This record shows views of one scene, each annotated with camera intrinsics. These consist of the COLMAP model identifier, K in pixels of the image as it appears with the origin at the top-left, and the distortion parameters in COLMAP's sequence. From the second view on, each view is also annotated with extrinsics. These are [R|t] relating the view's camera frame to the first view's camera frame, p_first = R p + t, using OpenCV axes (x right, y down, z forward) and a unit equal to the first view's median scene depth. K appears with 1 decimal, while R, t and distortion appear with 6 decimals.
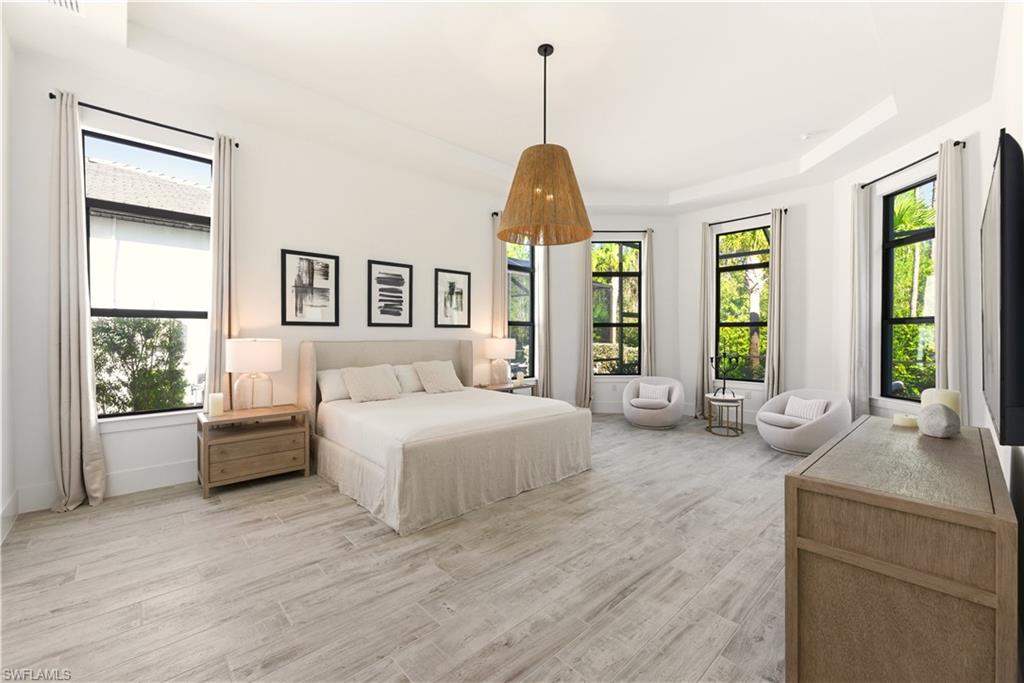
lens RADIAL K [[400.2, 0, 520.3], [0, 400.2, 333.1], [0, 0, 1]] dist [0.022211, 0.000539]
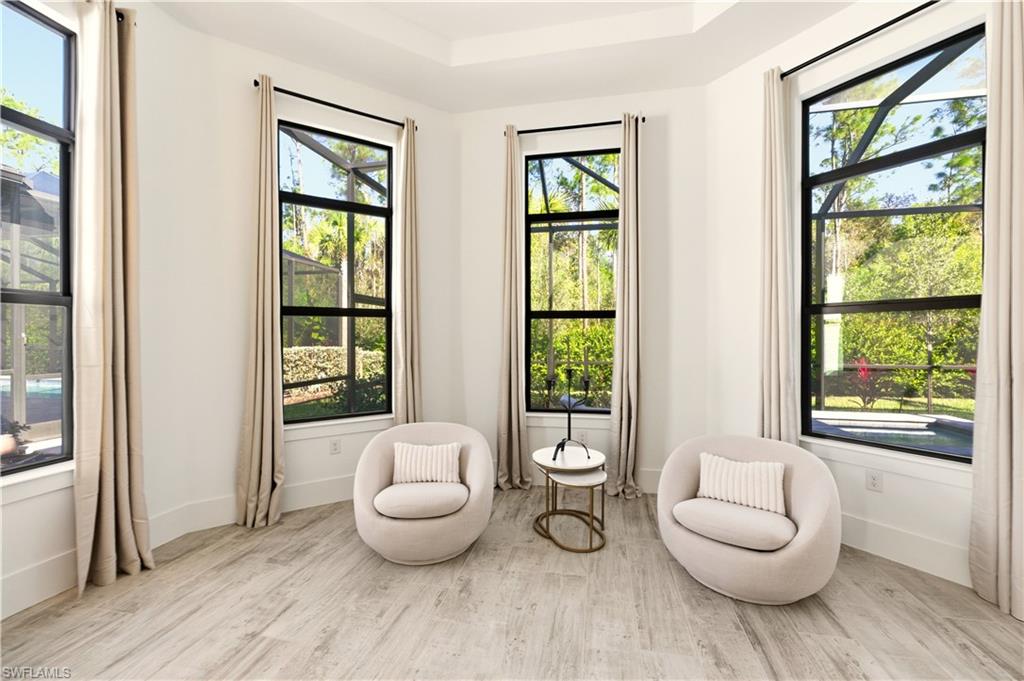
lens RADIAL K [[414.5, 0, 520.5], [0, 414.5, 333.7], [0, 0, 1]] dist [-0.005961, 0.003048]
pose [[0.809835, 0.001466, 0.586656, 0.128084], [-0.001370, 0.999999, -0.000607, 0.006935], [-0.586656, -0.000313, 0.809836, 0.492408]]
